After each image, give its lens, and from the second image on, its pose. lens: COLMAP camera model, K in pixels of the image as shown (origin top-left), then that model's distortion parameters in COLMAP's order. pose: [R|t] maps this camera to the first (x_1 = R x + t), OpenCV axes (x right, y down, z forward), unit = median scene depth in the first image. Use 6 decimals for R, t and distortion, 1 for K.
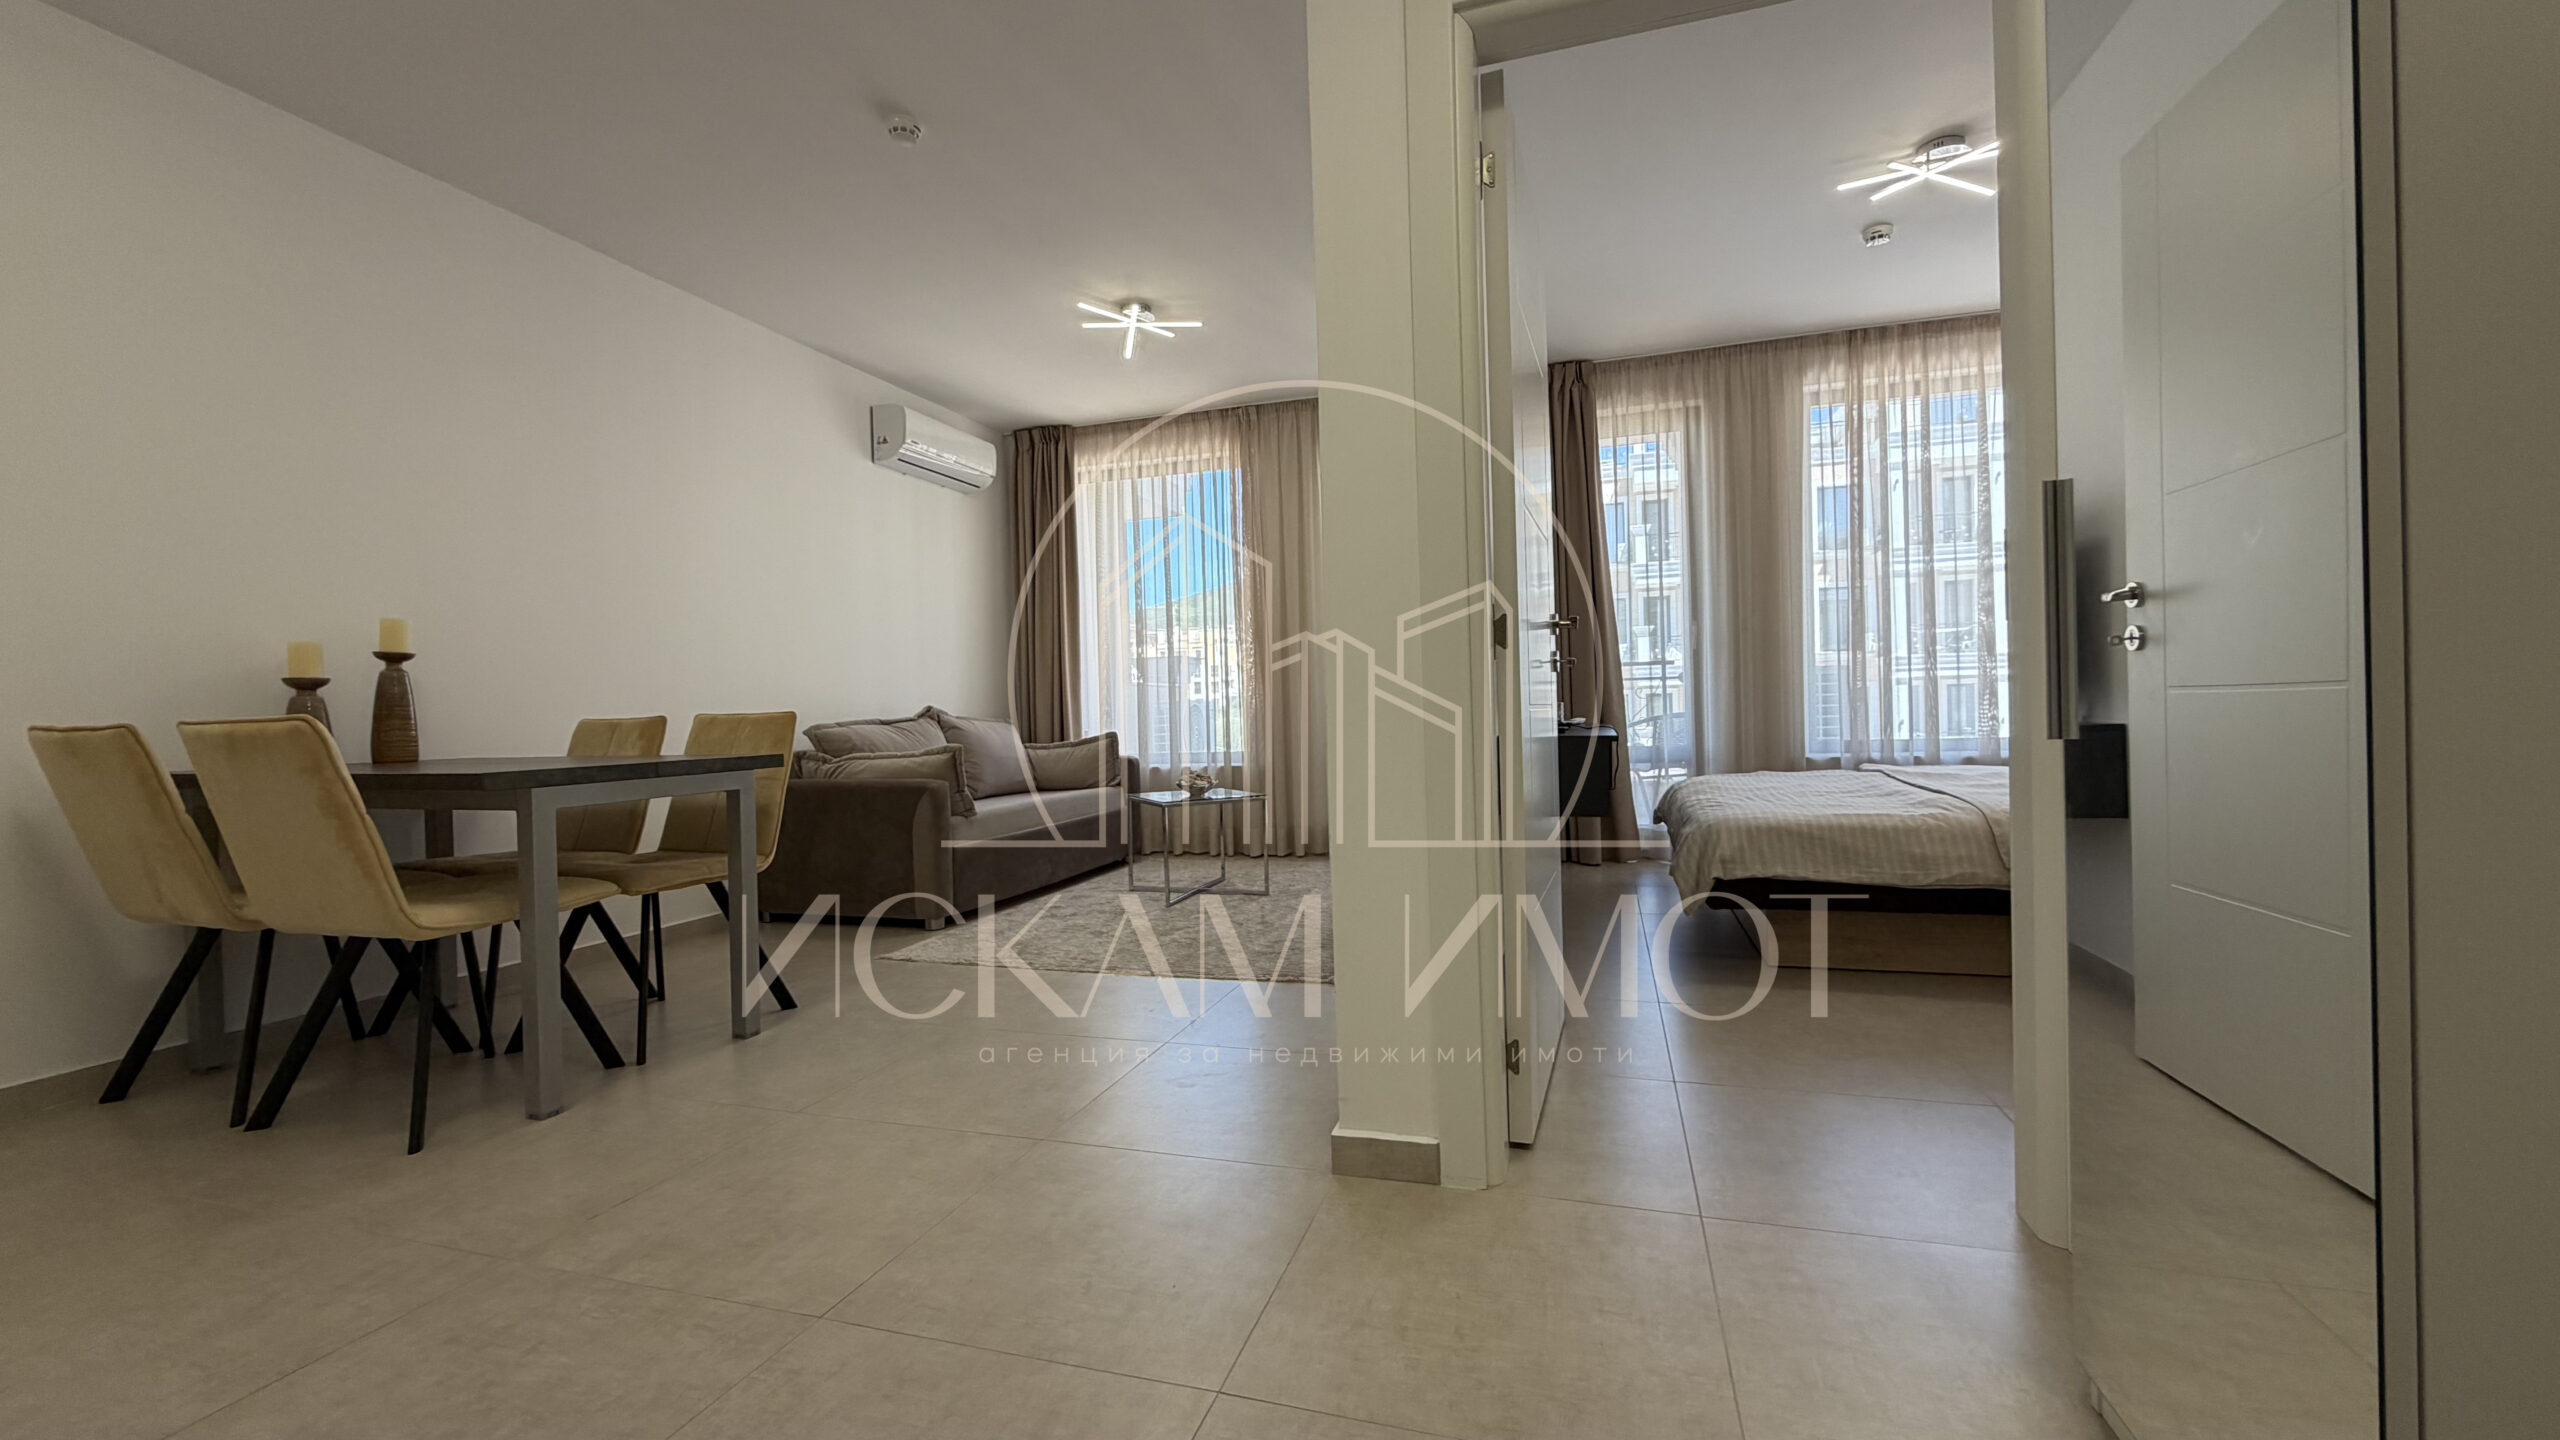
lens RADIAL K [[1020.3, 0, 1277.2], [0, 1020.3, 719.2], [0, 0, 1]] dist [0.001011, 0.000179]
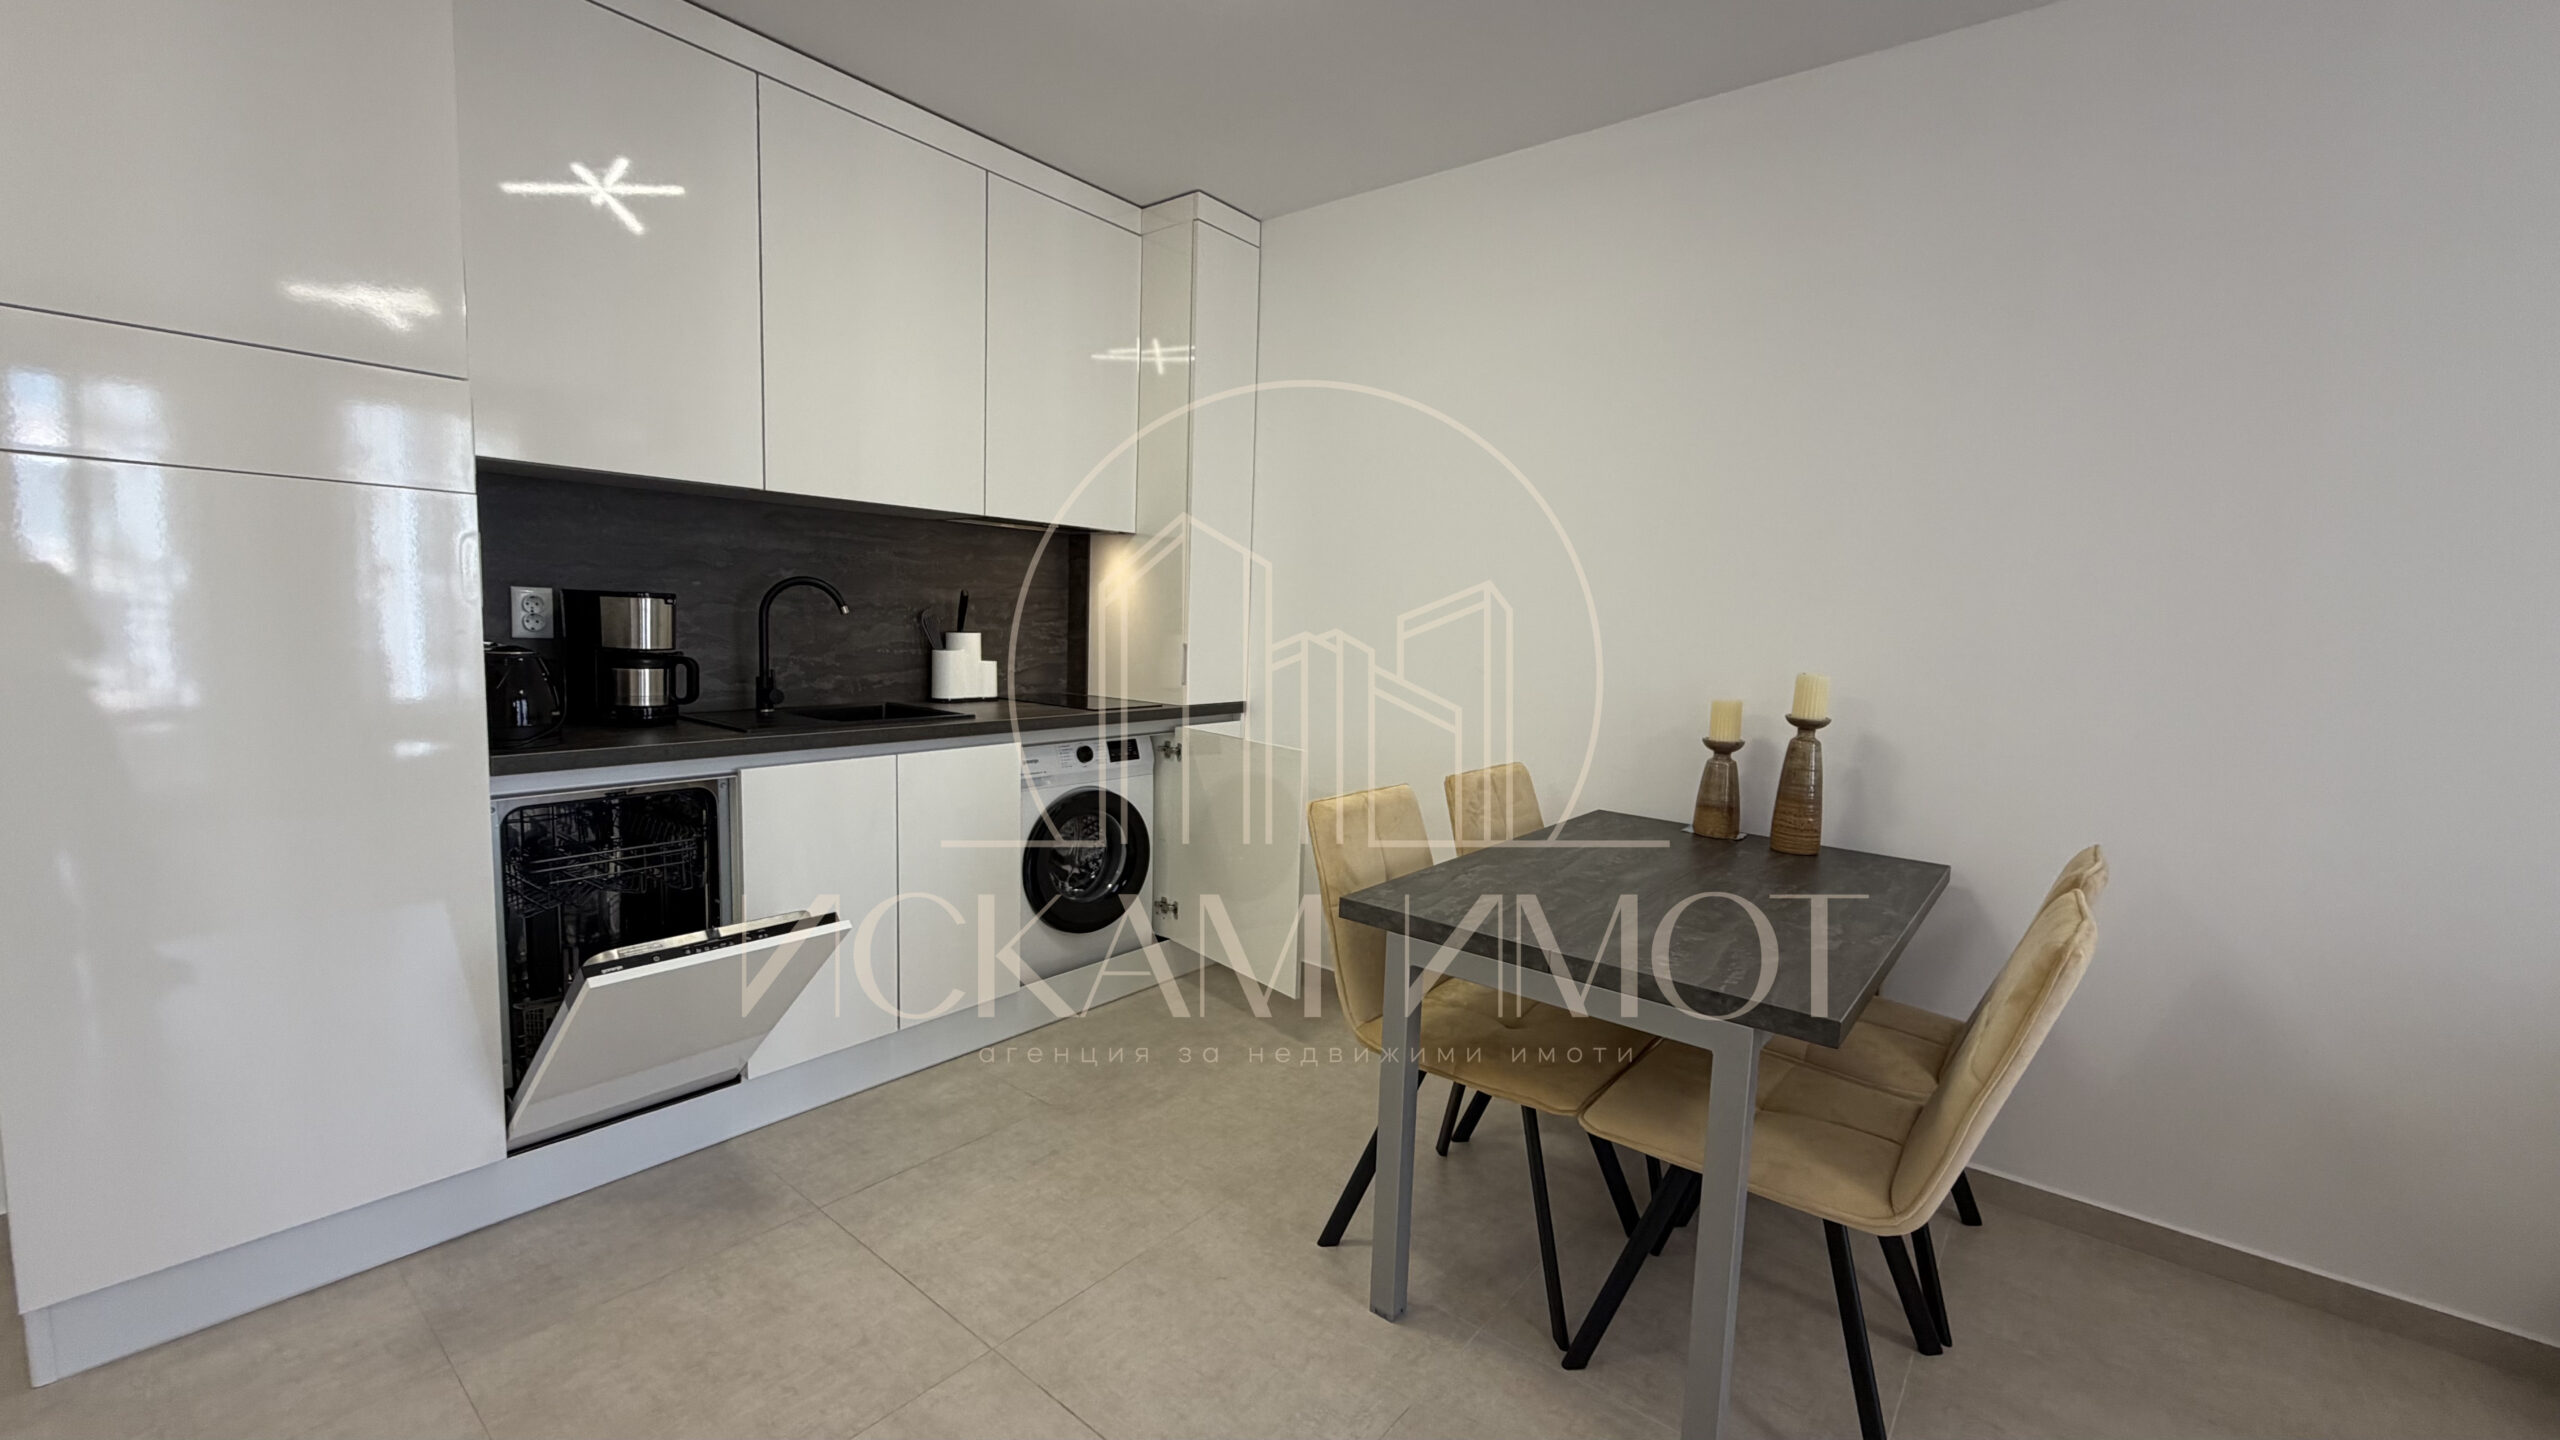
lens RADIAL K [[1020.3, 0, 1277.2], [0, 1020.3, 719.2], [0, 0, 1]] dist [0.001011, 0.000179]
pose [[-0.370623, 0.108544, -0.922419, 0.027016], [-0.037556, 0.990584, 0.131655, -0.150000], [0.928024, 0.083436, -0.363056, 0.890052]]
